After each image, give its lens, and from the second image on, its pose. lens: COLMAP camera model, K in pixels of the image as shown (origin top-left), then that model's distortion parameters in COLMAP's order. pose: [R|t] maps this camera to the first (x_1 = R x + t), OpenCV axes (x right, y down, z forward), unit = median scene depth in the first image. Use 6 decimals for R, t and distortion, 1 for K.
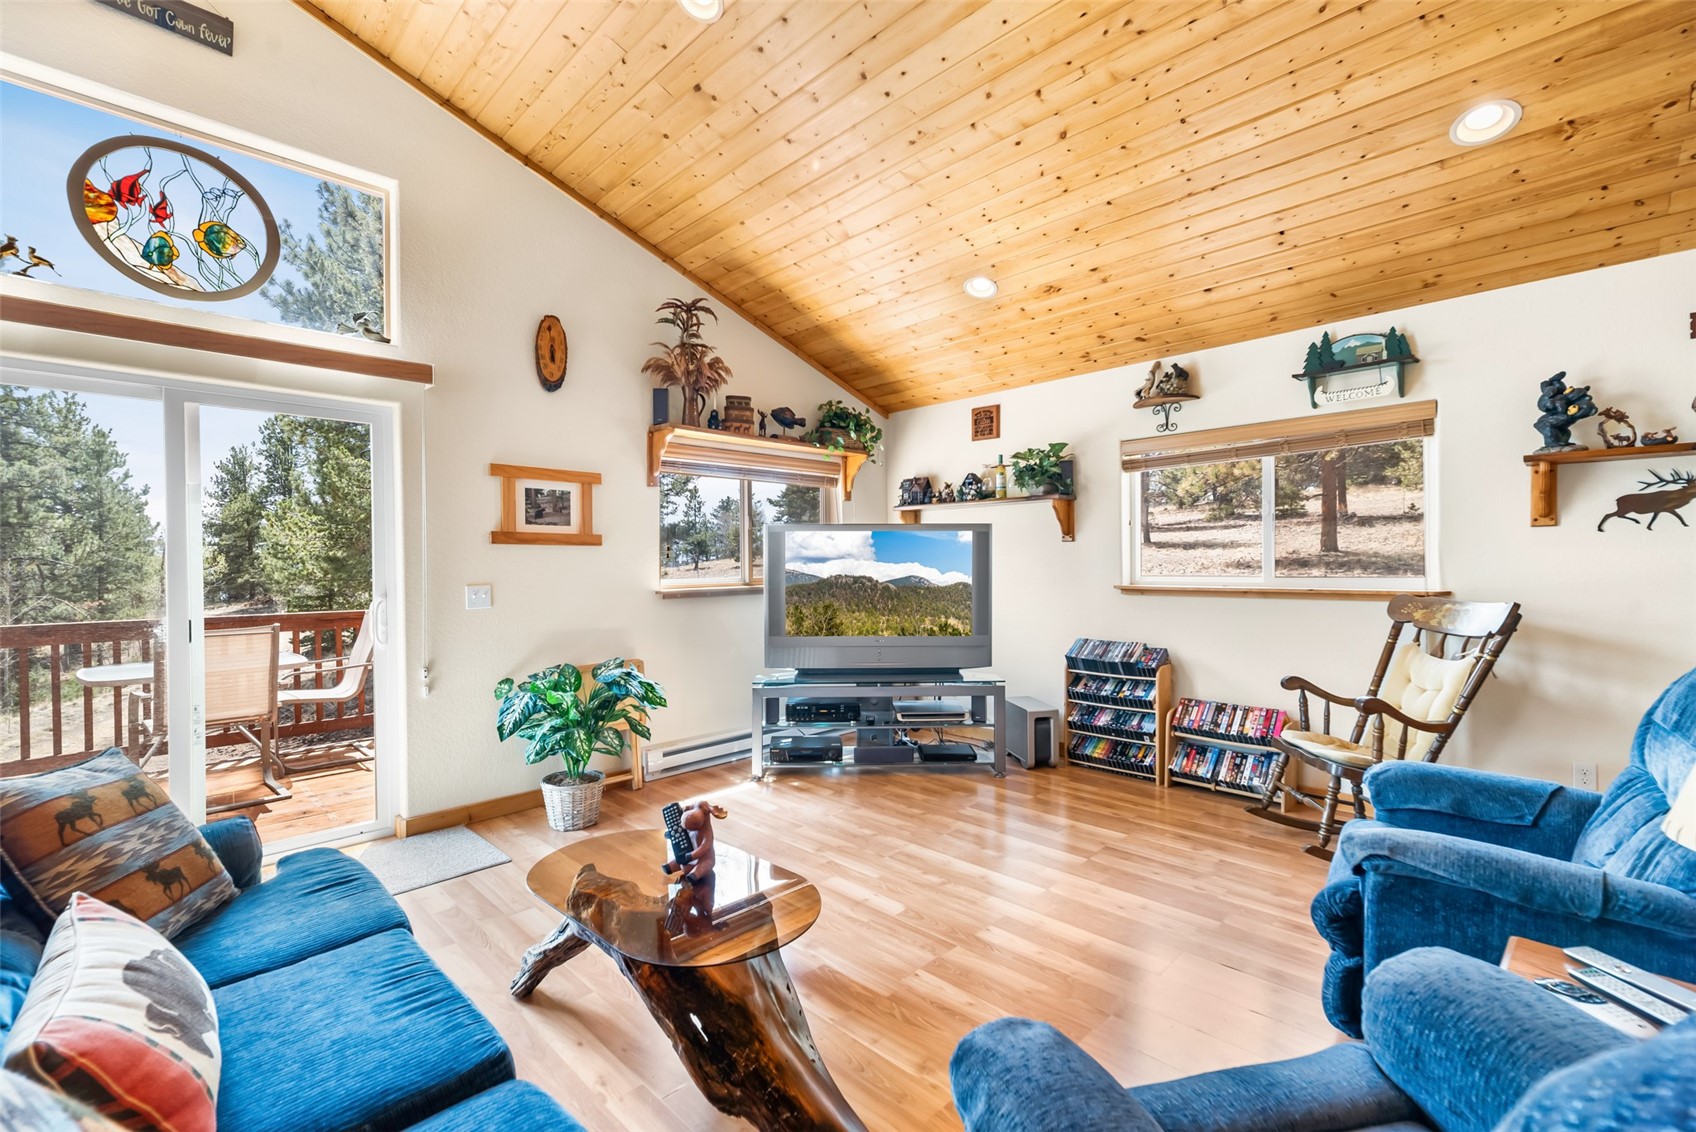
lens RADIAL K [[730.0, 0, 855.9], [0, 730.0, 568.3], [0, 0, 1]] dist [0.007155, 0.000948]
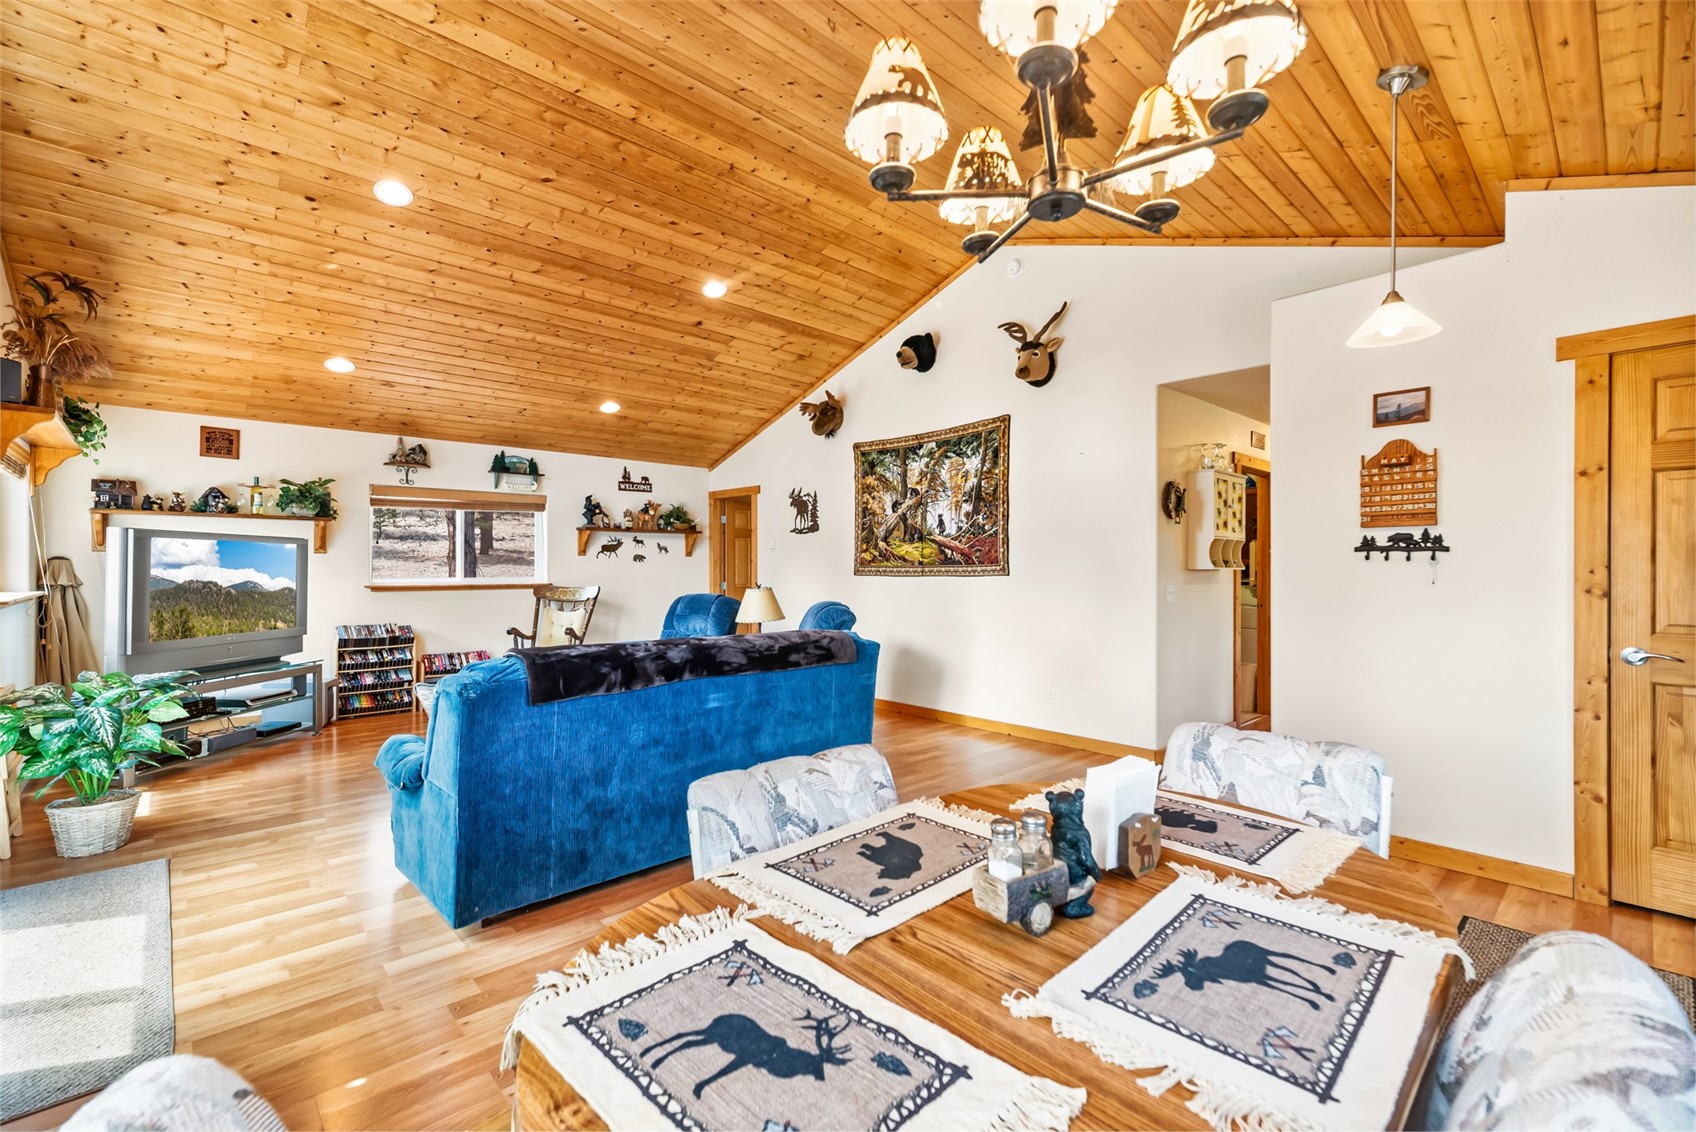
lens RADIAL K [[730.0, 0, 840.8], [0, 730.0, 570.2], [0, 0, 1]] dist [0.007155, 0.000948]
pose [[0.070065, 0.003301, 0.997537, -1.097407], [0.006239, 0.999974, -0.003747, 0.004687], [-0.997523, 0.006486, 0.070043, -0.018946]]
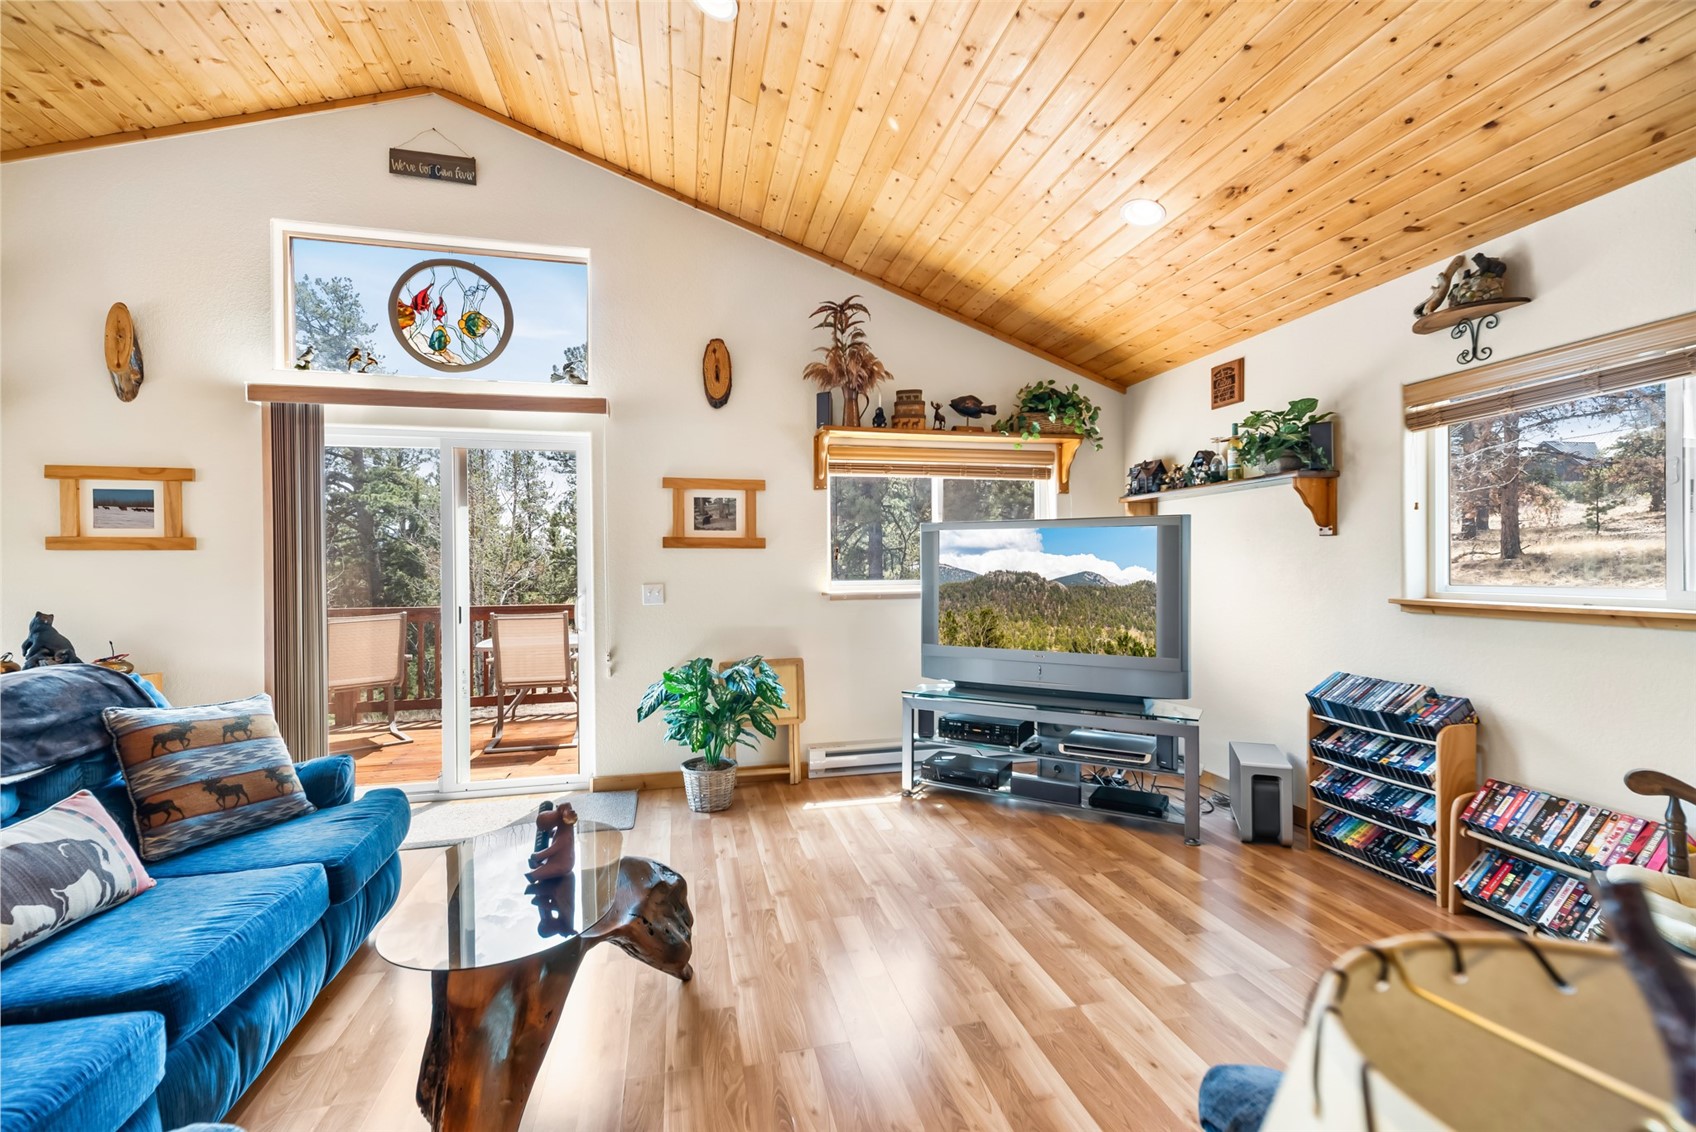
lens RADIAL K [[730.0, 0, 854.9], [0, 730.0, 568.6], [0, 0, 1]] dist [0.007155, 0.000948]
pose [[0.850215, 0.003839, -0.526421, 0.317552], [-0.003976, 0.999992, 0.000872, -0.003559], [0.526420, 0.001352, 0.850223, 0.170974]]
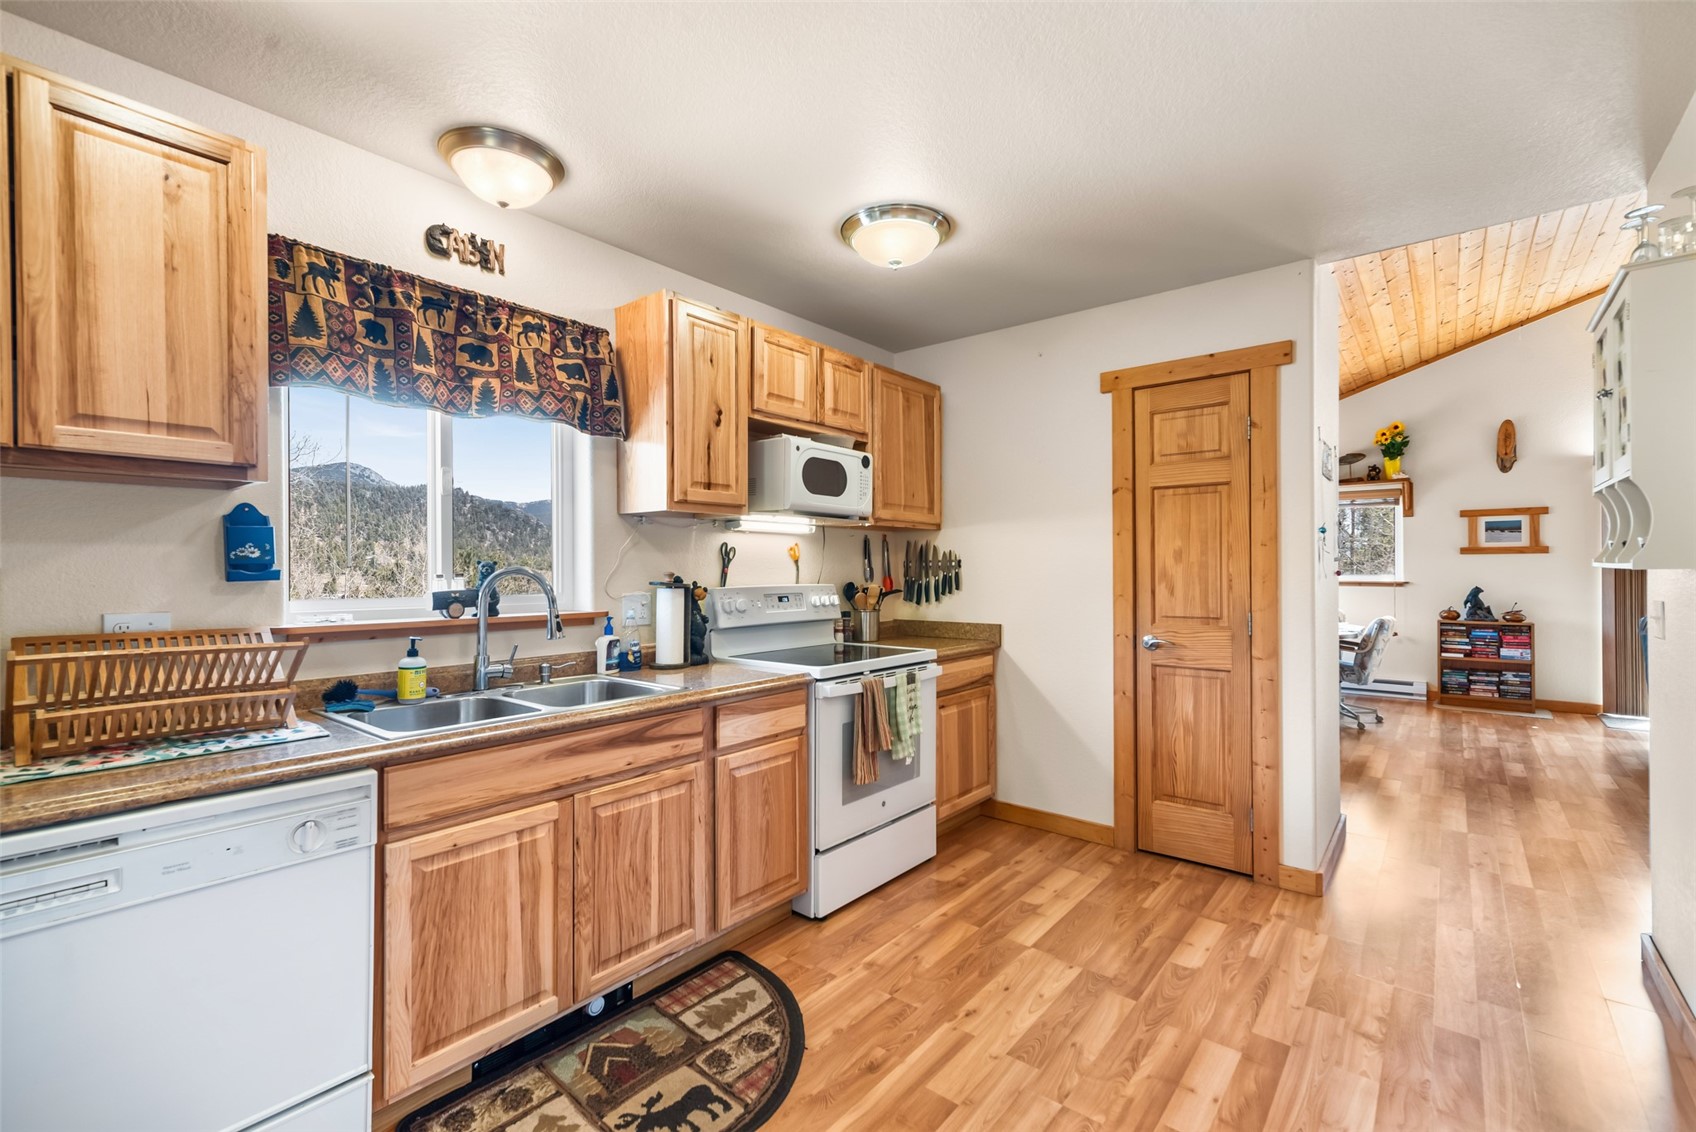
lens RADIAL K [[730.0, 0, 853.7], [0, 730.0, 568.0], [0, 0, 1]] dist [0.007155, 0.000948]
pose [[0.088907, 0.007951, -0.996008, 0.588476], [-0.003137, 0.999965, 0.007703, 0.001567], [0.996035, 0.002439, 0.088929, -1.099222]]
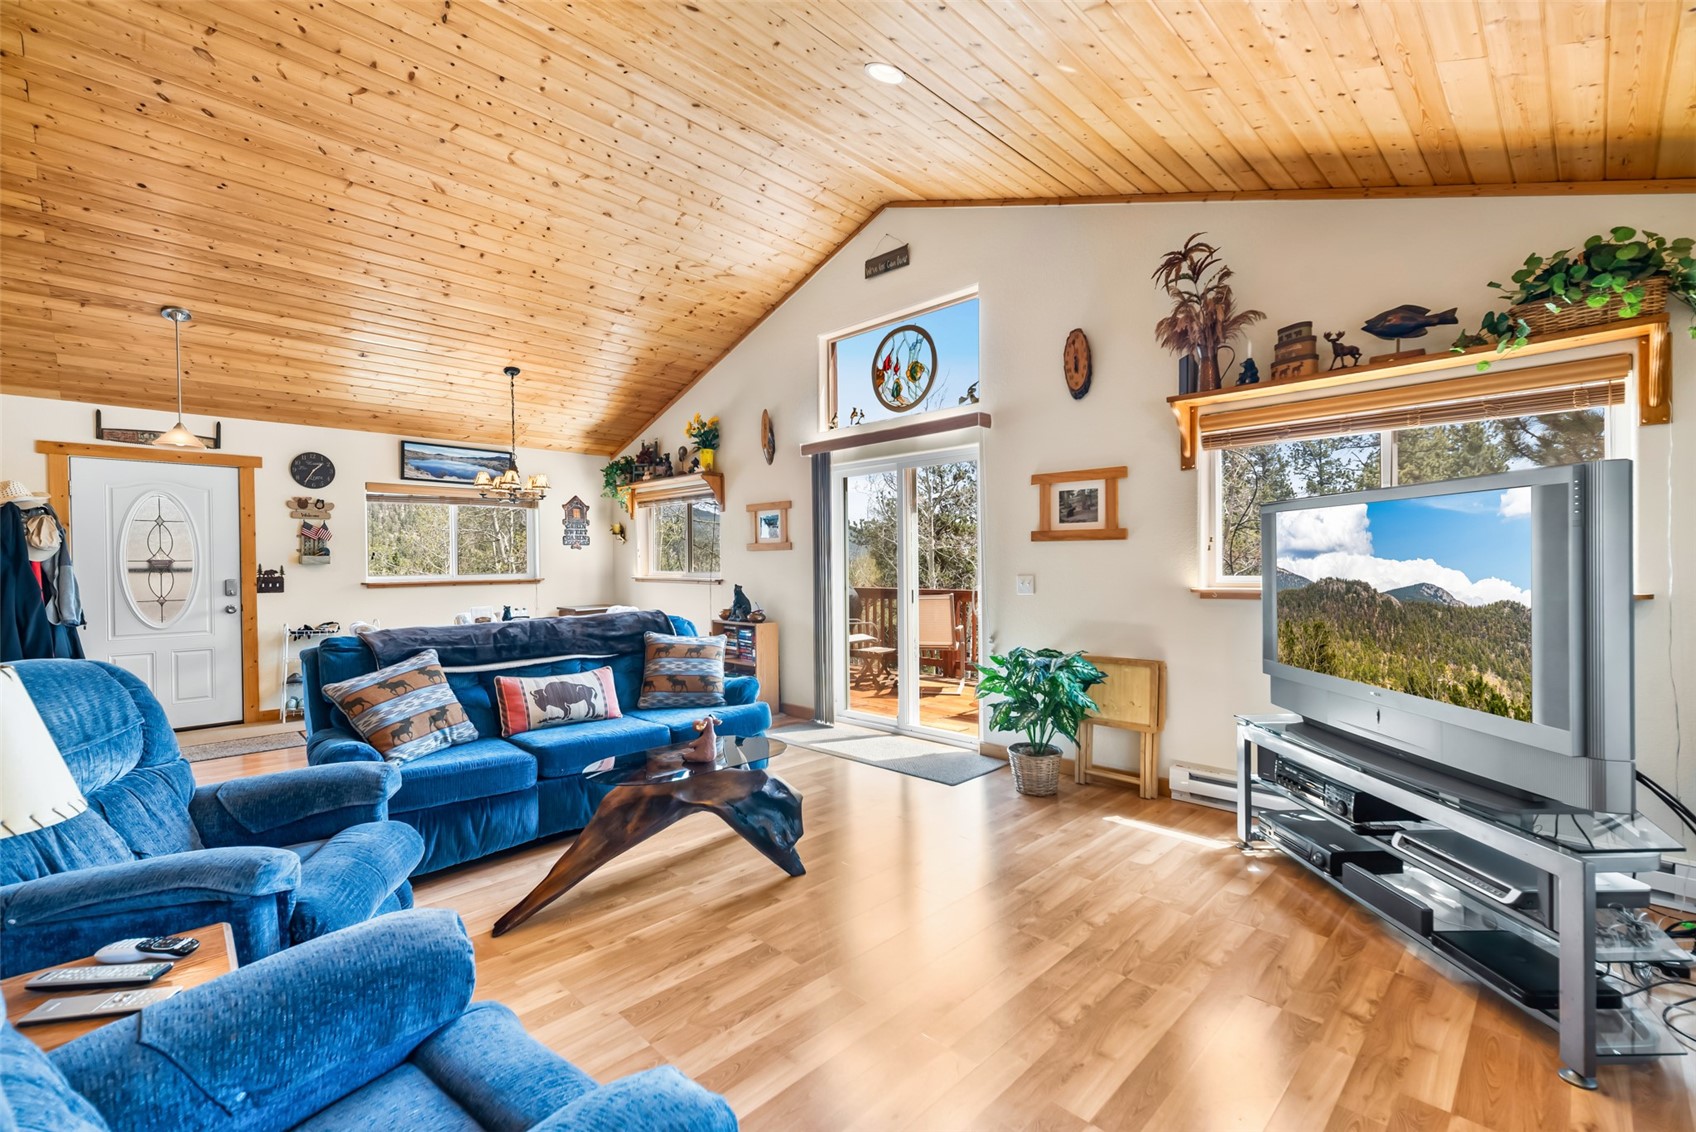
lens RADIAL K [[730.0, 0, 849.3], [0, 730.0, 568.6], [0, 0, 1]] dist [0.007155, 0.000948]
pose [[-0.003995, 0.020307, -0.999786, 0.640196], [0.003691, 0.999787, 0.020292, -0.013255], [0.999985, -0.003609, -0.004070, 0.630288]]
